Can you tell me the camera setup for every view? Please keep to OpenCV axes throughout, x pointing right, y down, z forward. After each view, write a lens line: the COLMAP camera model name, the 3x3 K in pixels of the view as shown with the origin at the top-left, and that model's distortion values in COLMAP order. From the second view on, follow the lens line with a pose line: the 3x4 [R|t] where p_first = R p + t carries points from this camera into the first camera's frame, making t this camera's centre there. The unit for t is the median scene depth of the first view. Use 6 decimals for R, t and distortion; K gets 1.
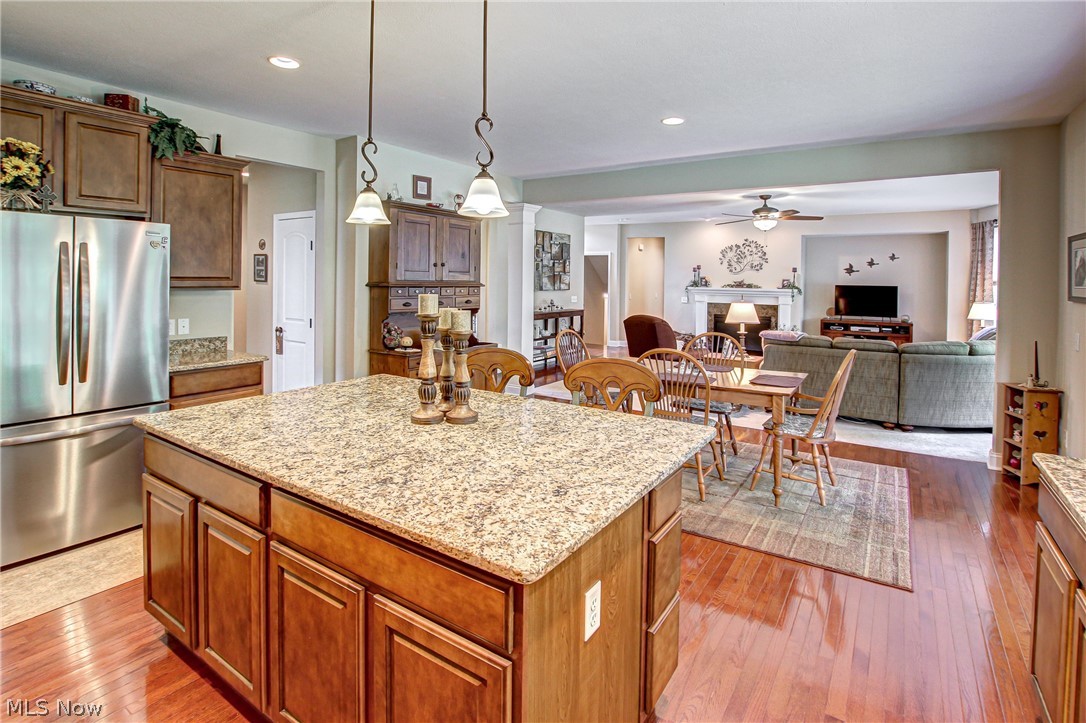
lens RADIAL K [[531.5, 0, 528.4], [0, 531.5, 282.3], [0, 0, 1]] dist [-0.027055, -0.000433]
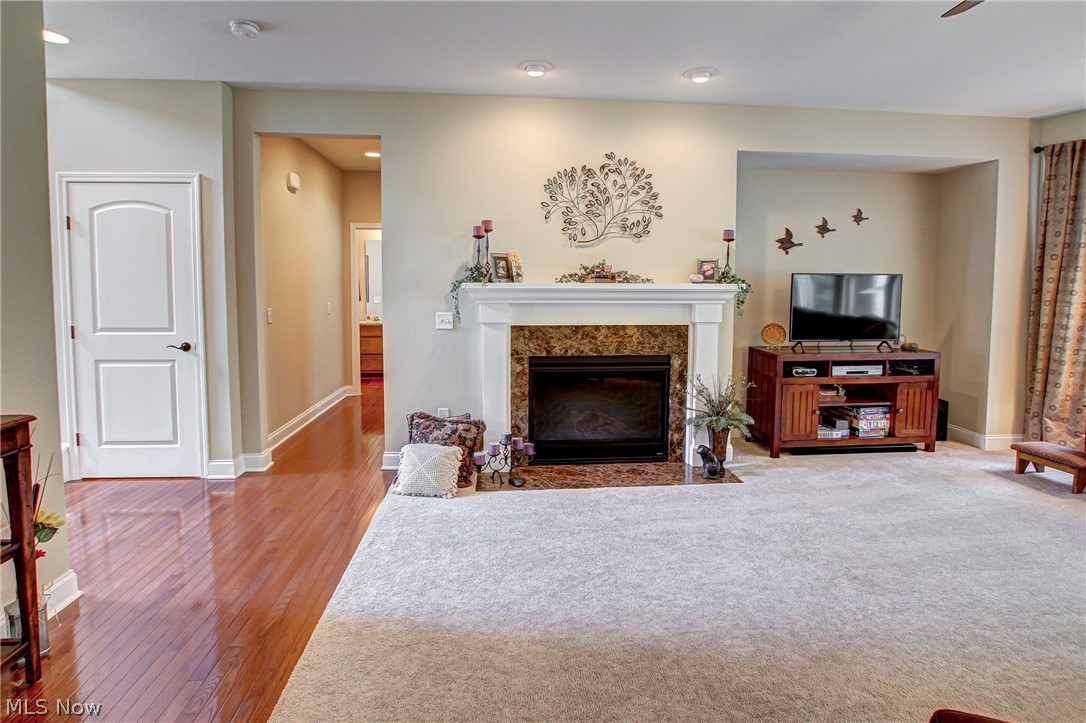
lens RADIAL K [[531.5, 0, 519.5], [0, 531.5, 314.7], [0, 0, 1]] dist [-0.027055, -0.000433]
pose [[0.778579, -0.048796, 0.625646, 0.155047], [0.013458, 0.998041, 0.061092, 0.011611], [-0.627402, -0.039145, 0.777711, 0.953961]]
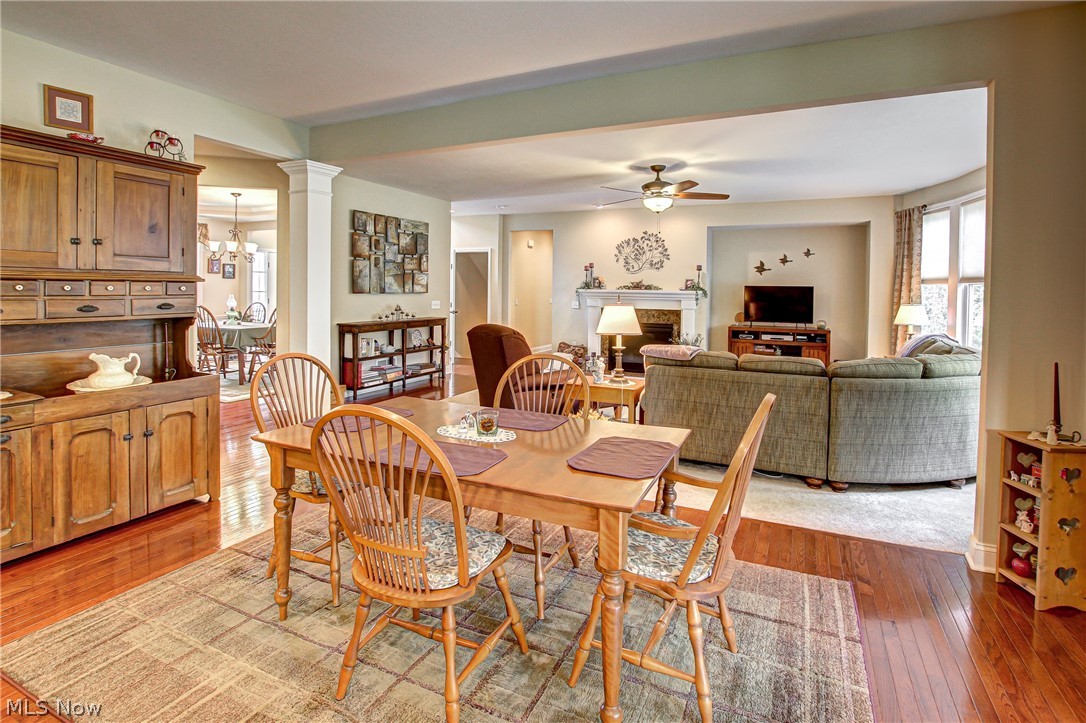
lens RADIAL K [[531.5, 0, 535.6], [0, 531.5, 300.6], [0, 0, 1]] dist [-0.027055, -0.000433]
pose [[0.989187, -0.006216, 0.146531, 0.149792], [0.003506, 0.999818, 0.018748, 0.014399], [-0.146621, -0.018032, 0.989028, 0.247781]]
